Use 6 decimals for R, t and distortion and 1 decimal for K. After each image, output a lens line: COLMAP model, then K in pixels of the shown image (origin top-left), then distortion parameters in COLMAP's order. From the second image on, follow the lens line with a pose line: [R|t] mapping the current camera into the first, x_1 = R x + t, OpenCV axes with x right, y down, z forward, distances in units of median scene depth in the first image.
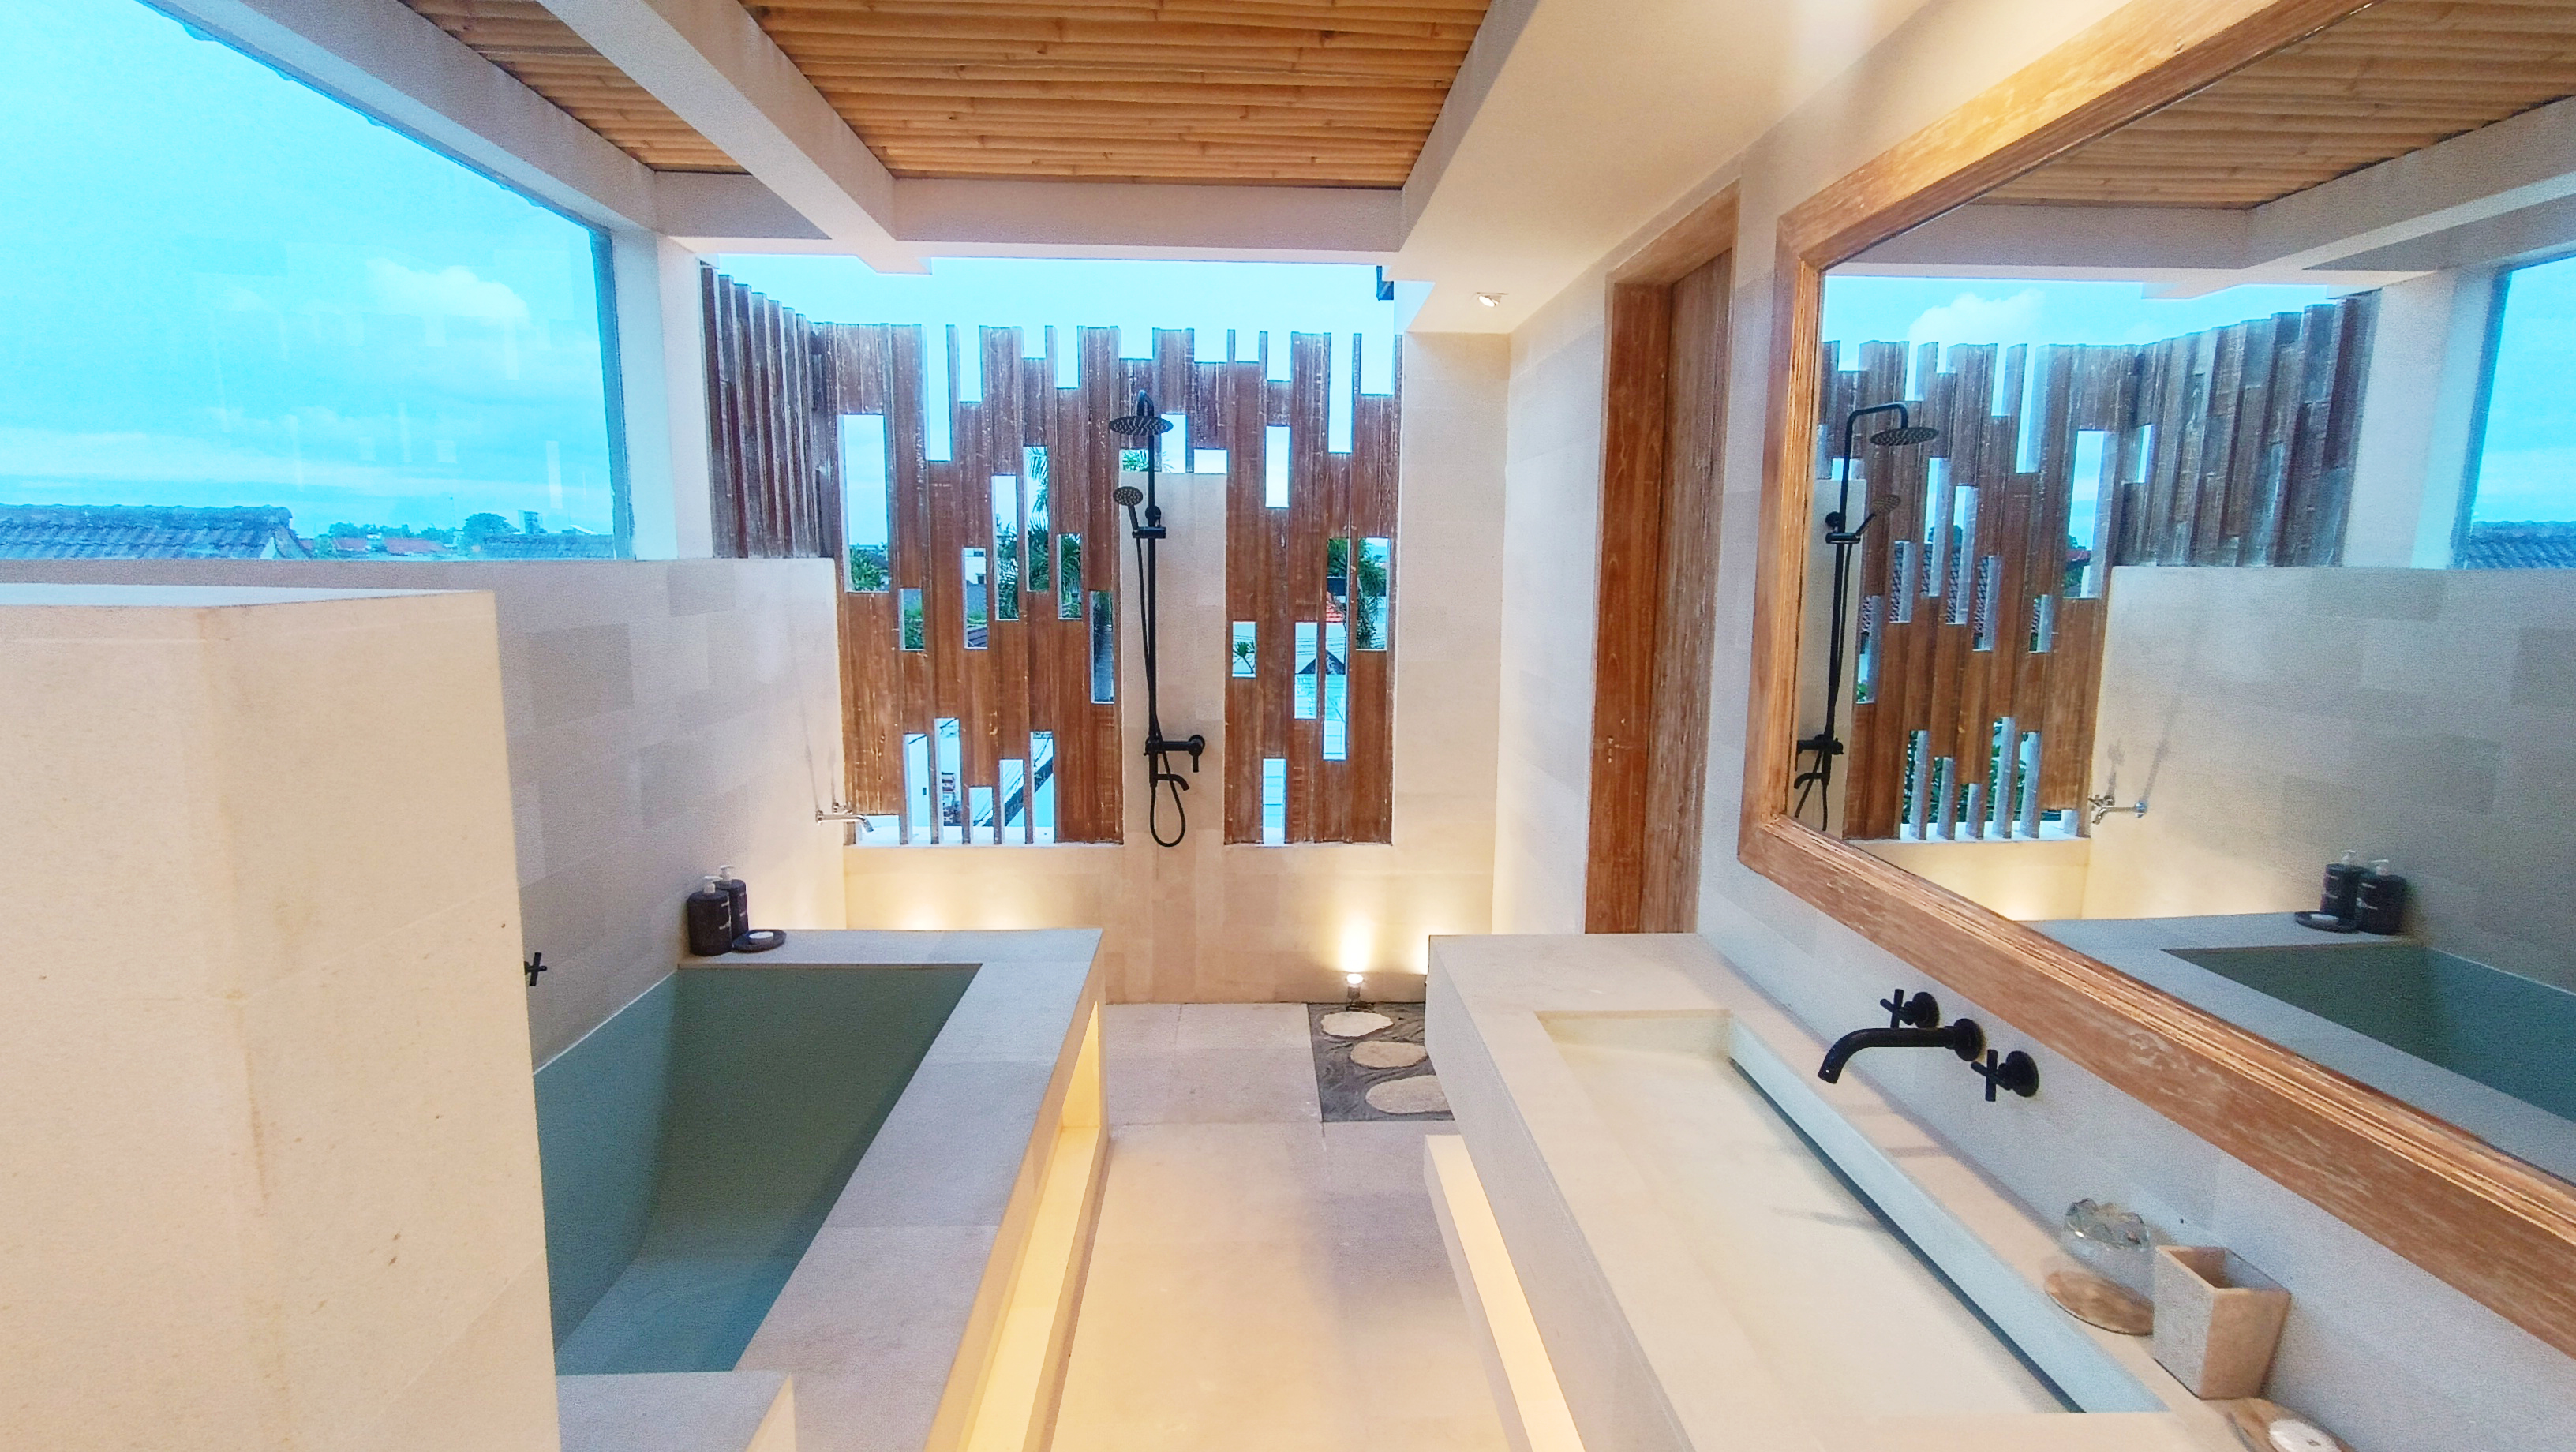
lens RADIAL K [[1190.2, 0, 1284.7], [0, 1190.2, 724.6], [0, 0, 1]] dist [0.001722, 0.000196]
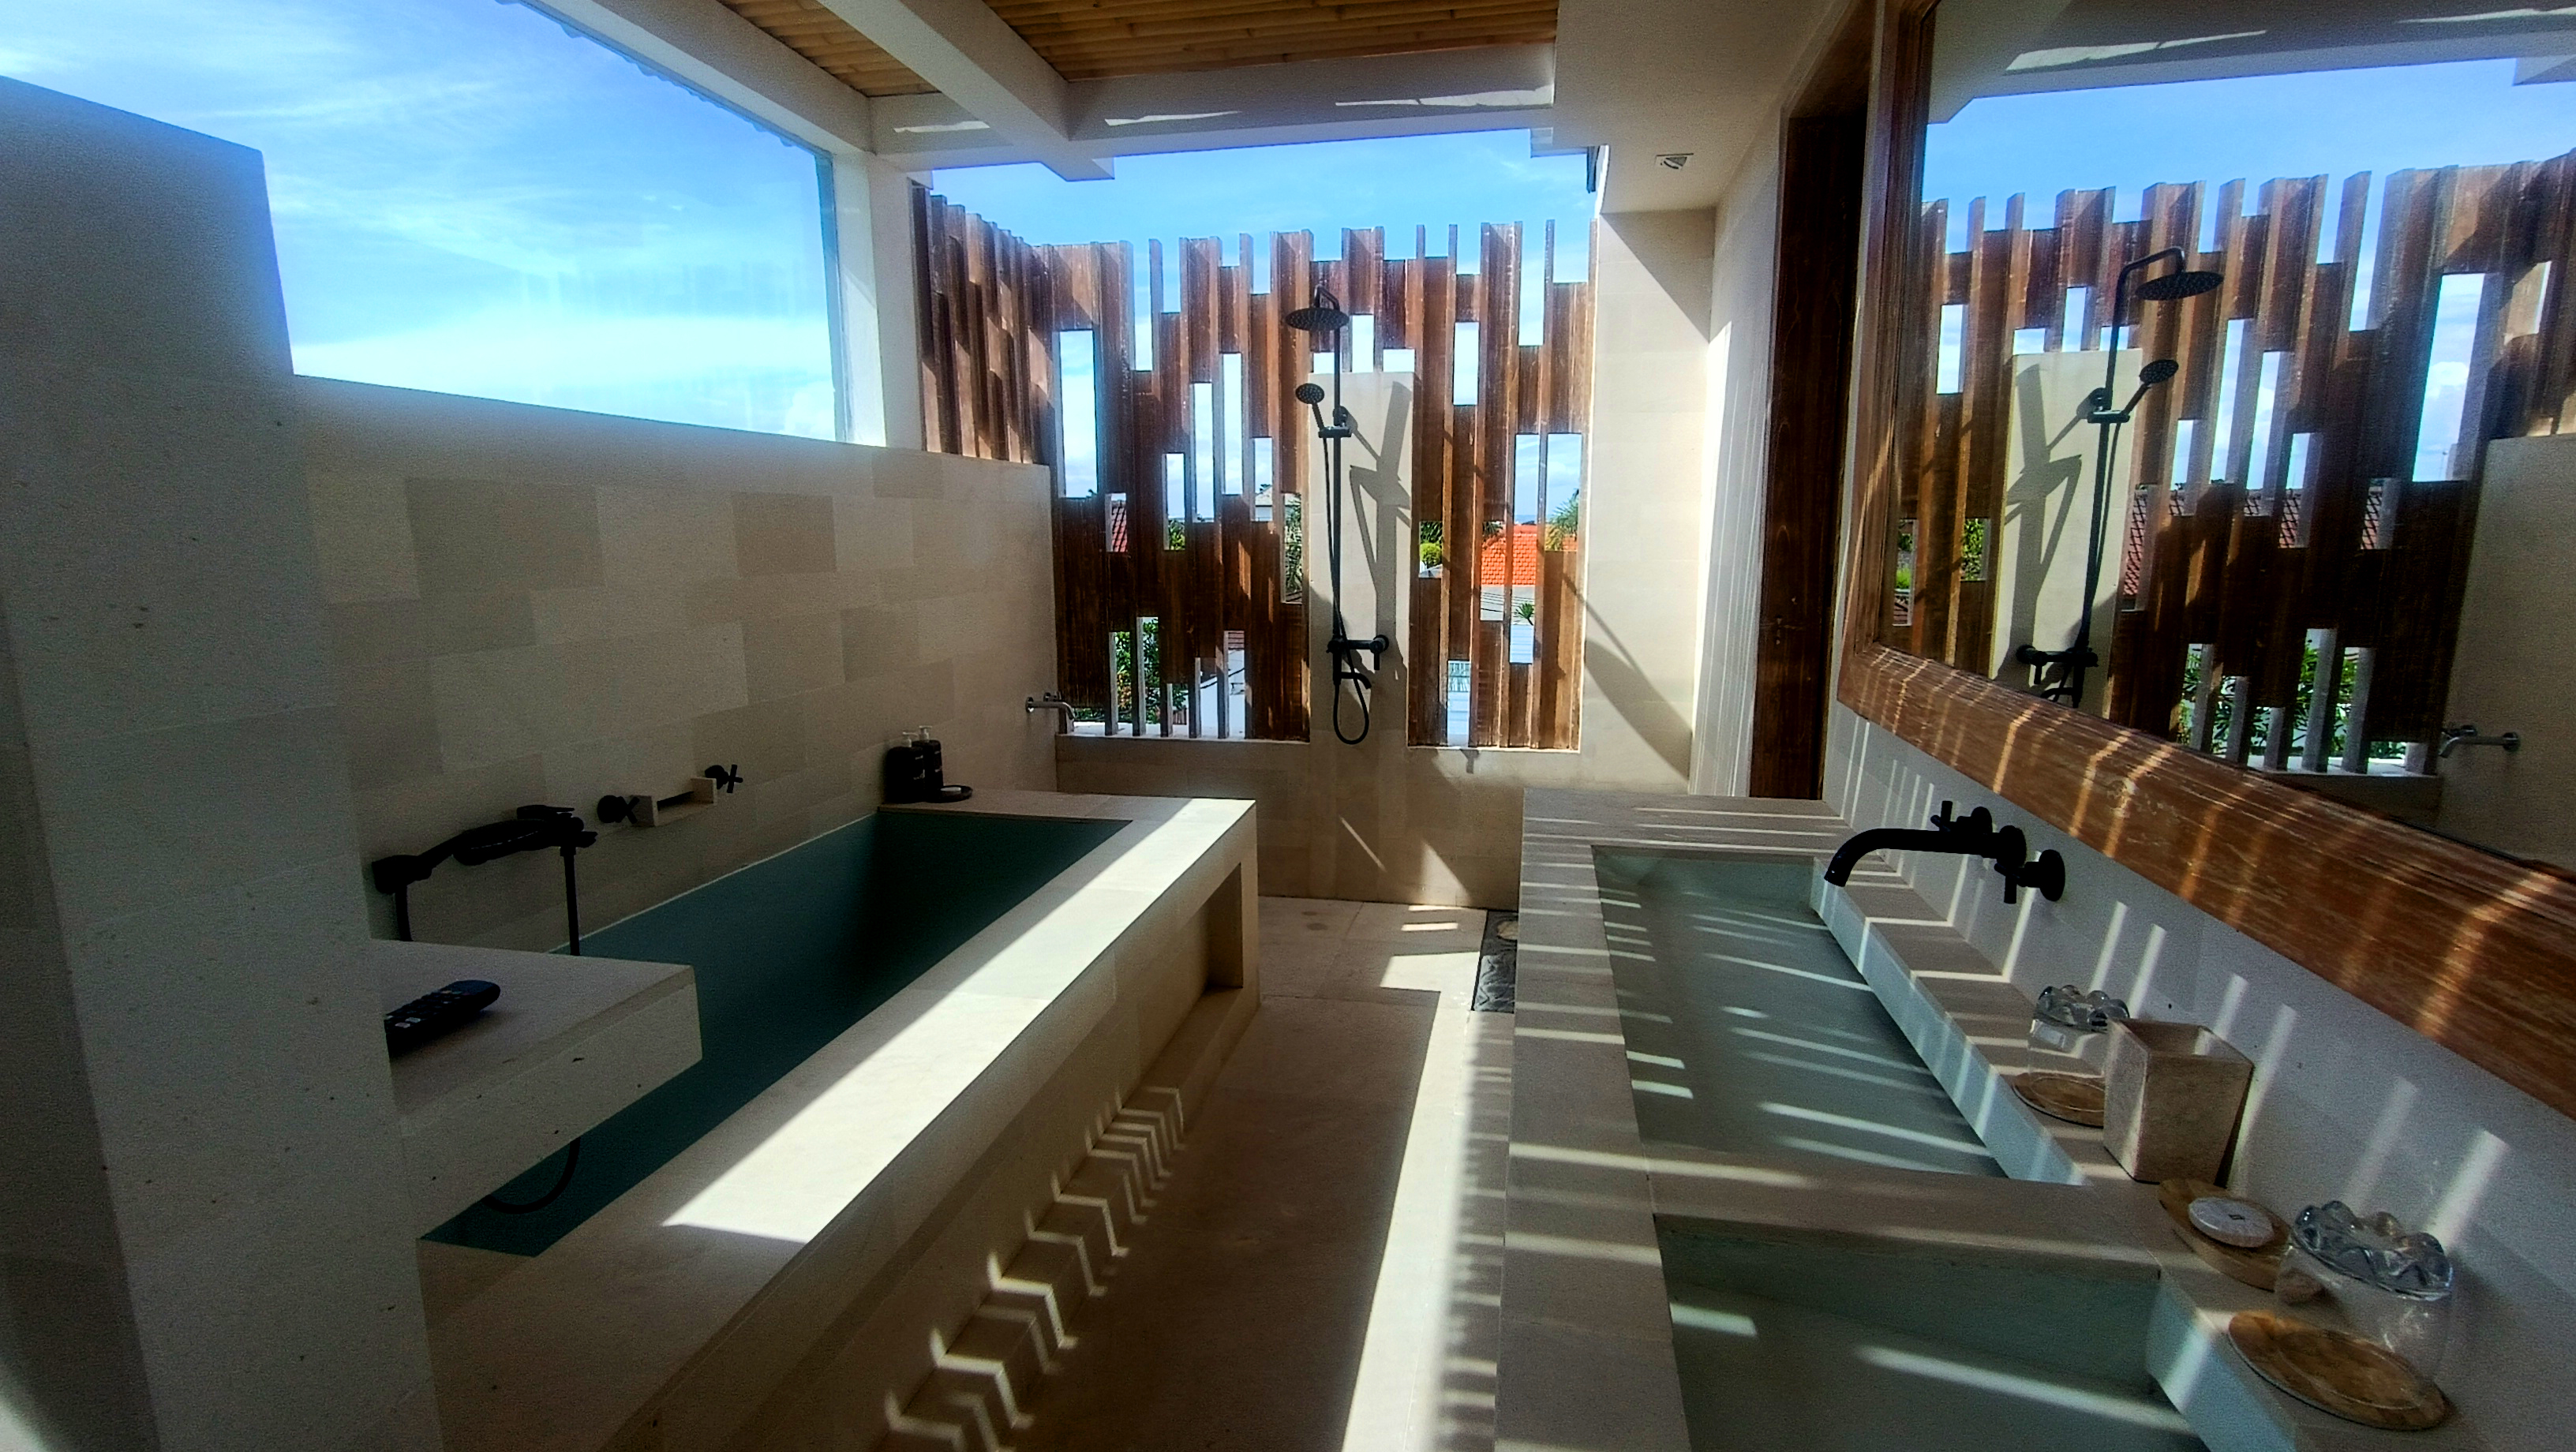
lens RADIAL K [[1178.0, 0, 1299.0], [0, 1178.0, 724.0], [0, 0, 1]] dist [-0.018101, 0.017036]
pose [[0.971479, 0.026725, -0.235615, 0.099609], [-0.020639, 0.999388, 0.028258, 0.059939], [0.236226, -0.022589, 0.971436, 0.010493]]
